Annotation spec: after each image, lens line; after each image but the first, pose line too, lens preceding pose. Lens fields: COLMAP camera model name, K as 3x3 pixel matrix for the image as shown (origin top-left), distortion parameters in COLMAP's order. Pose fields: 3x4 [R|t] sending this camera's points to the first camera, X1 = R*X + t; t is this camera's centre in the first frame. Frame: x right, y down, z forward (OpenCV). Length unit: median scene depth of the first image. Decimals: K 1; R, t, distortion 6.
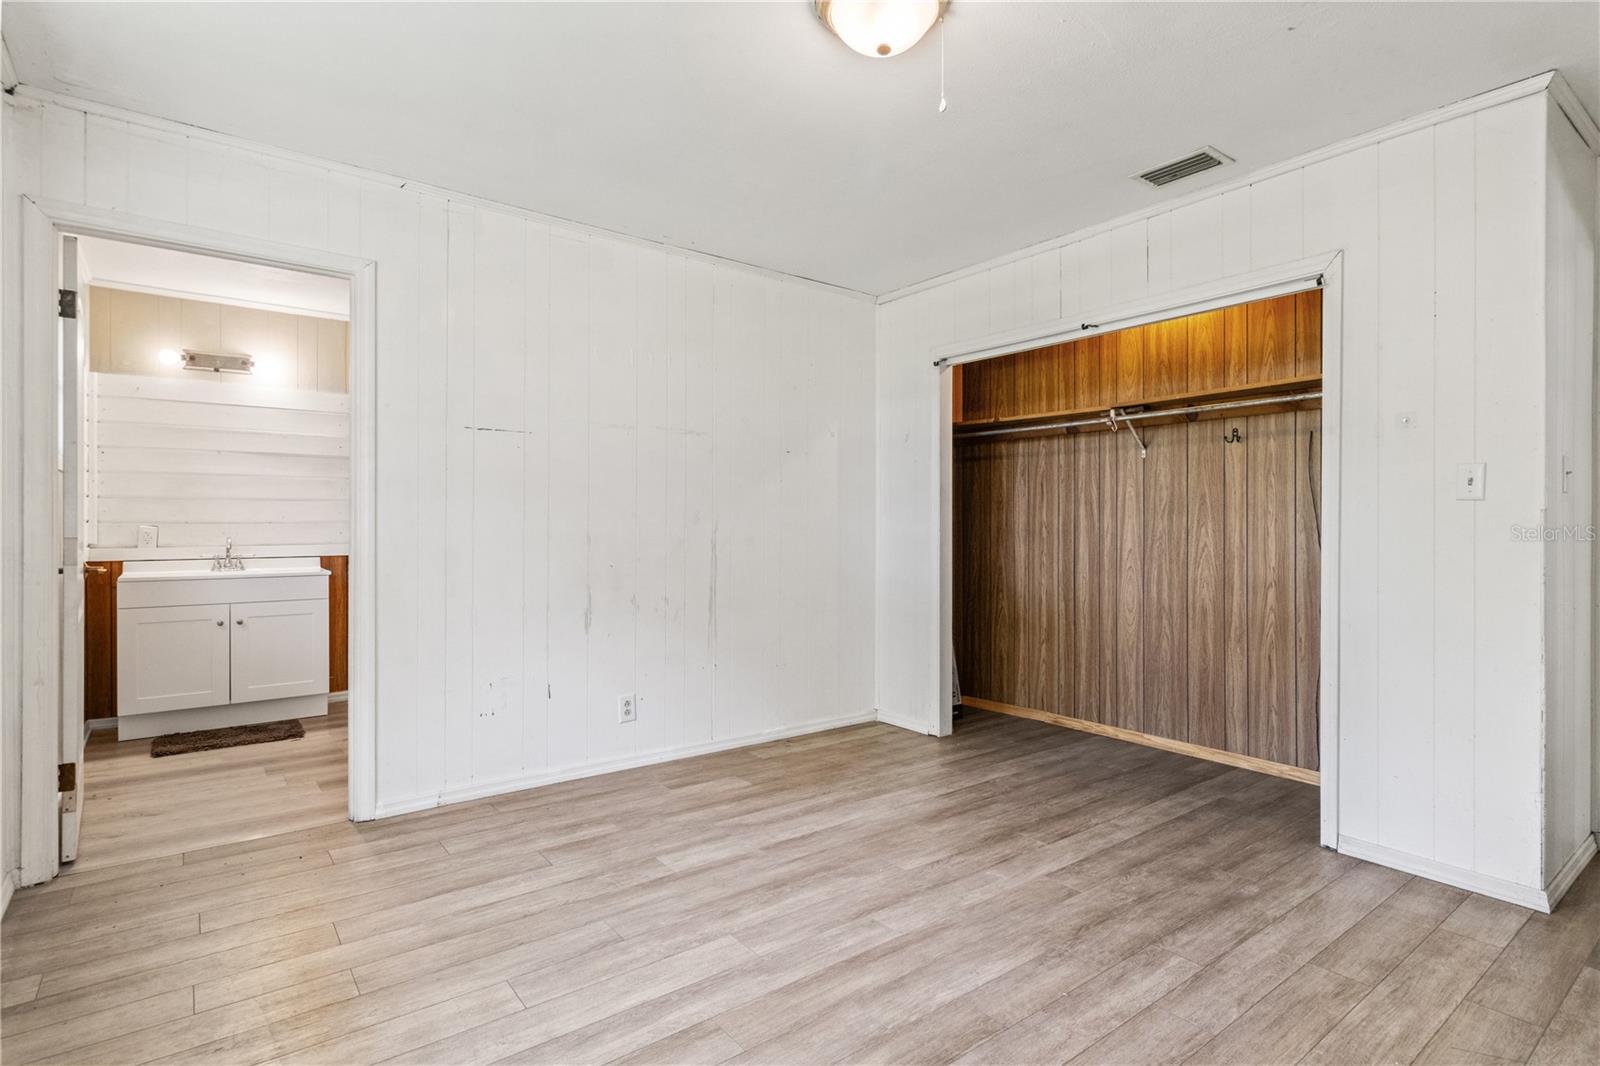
lens RADIAL K [[805.9, 0, 800.8], [0, 805.9, 530.7], [0, 0, 1]] dist [-0.004264, -0.000201]
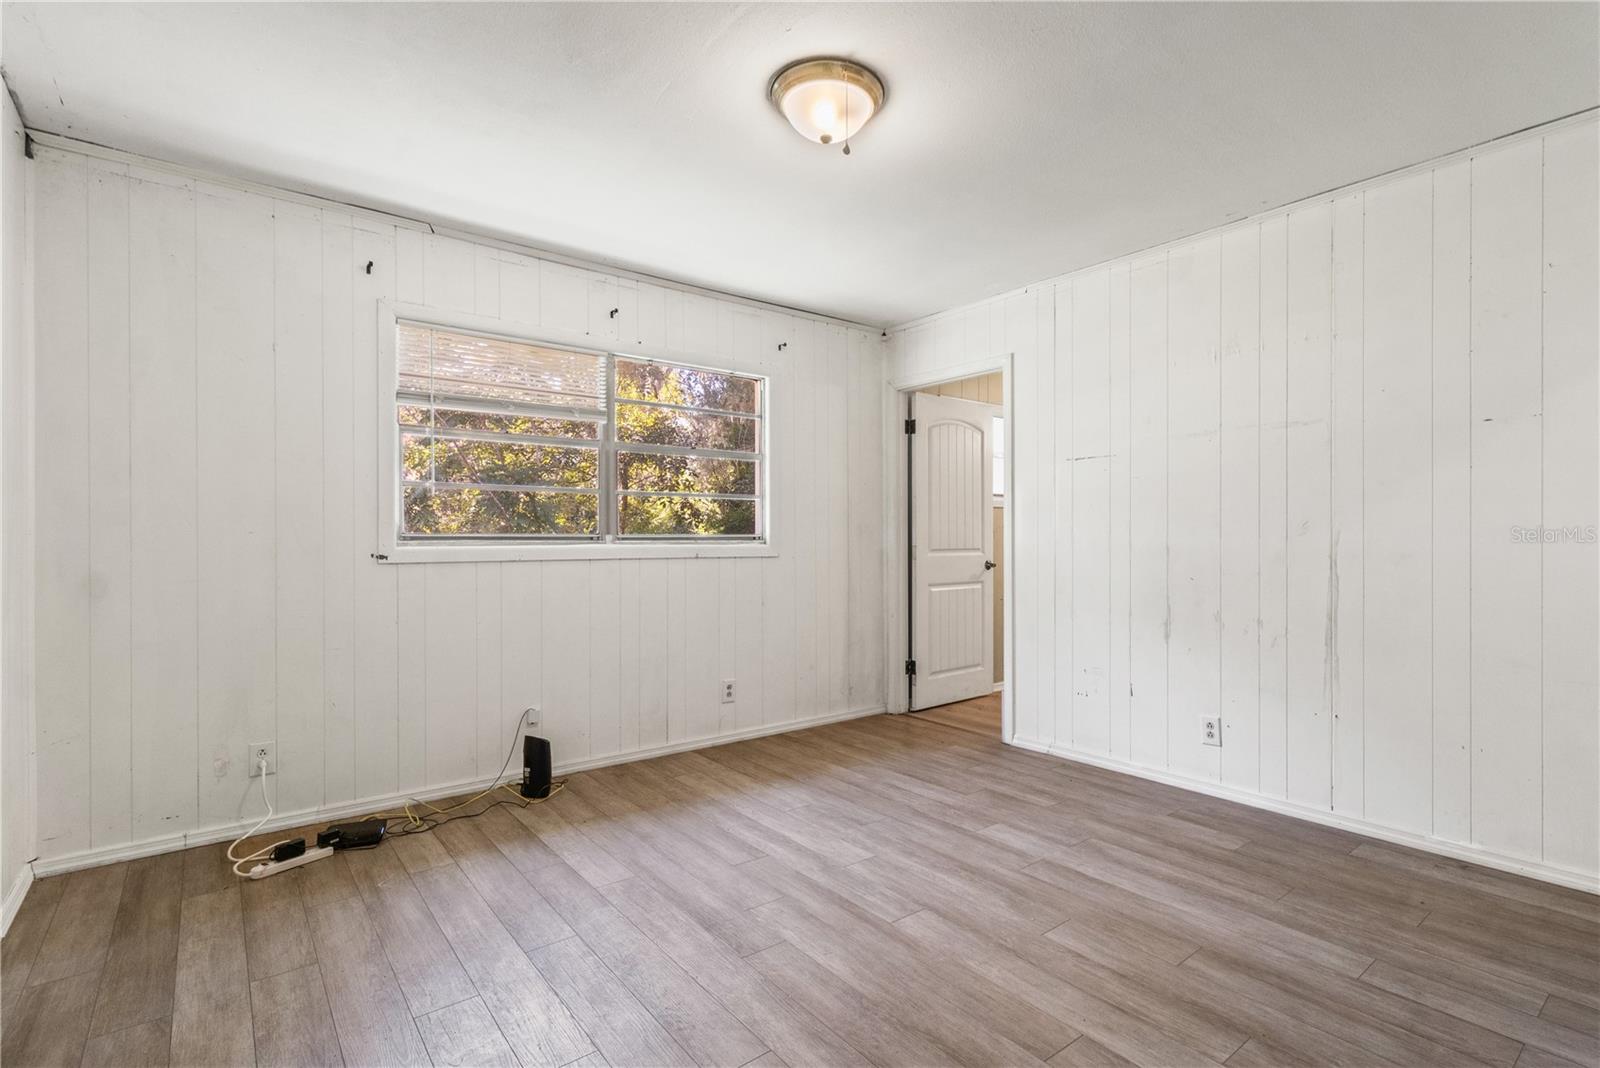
lens RADIAL K [[740.4, 0, 800.0], [0, 740.4, 536.7], [0, 0, 1]] dist [0.003459, 0.000603]
pose [[0.012058, -0.005871, -0.999910, 0.887566], [-0.000789, 0.999982, -0.005880, -0.002039], [0.999927, 0.000860, 0.012053, 0.695794]]
